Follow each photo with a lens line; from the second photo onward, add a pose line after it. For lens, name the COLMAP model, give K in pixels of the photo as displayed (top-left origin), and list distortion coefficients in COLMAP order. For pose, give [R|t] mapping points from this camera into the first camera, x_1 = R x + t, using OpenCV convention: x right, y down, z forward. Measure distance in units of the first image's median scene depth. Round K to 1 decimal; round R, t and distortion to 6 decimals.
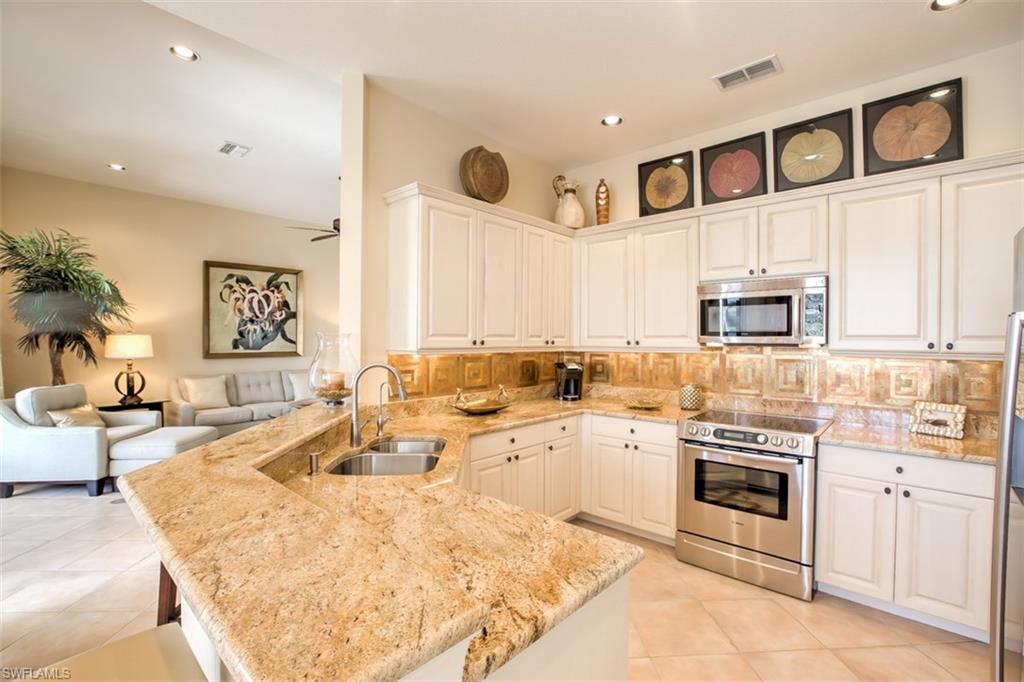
lens RADIAL K [[459.8, 0, 512.0], [0, 459.8, 341.0], [0, 0, 1]] dist [-0.046083, 0.015570]
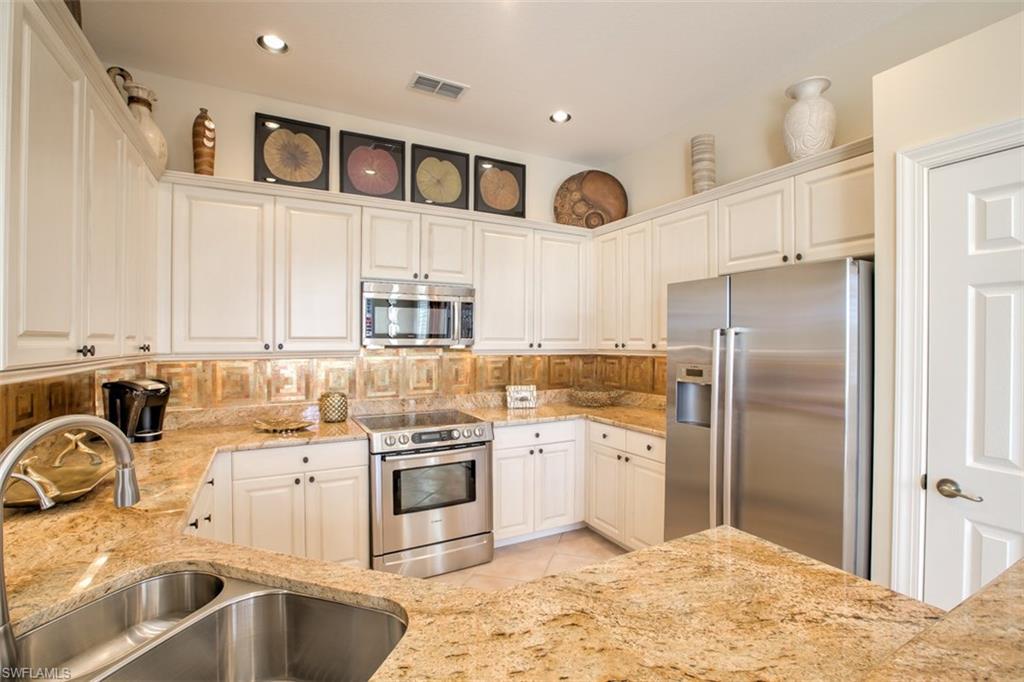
lens RADIAL K [[463.0, 0, 512.0], [0, 463.0, 341.0], [0, 0, 1]] dist [-0.054264, 0.016293]
pose [[0.324149, -0.001510, 0.946005, -0.395010], [0.004532, 0.999990, 0.000044, -0.003561], [-0.945995, 0.004273, 0.324152, 0.463974]]
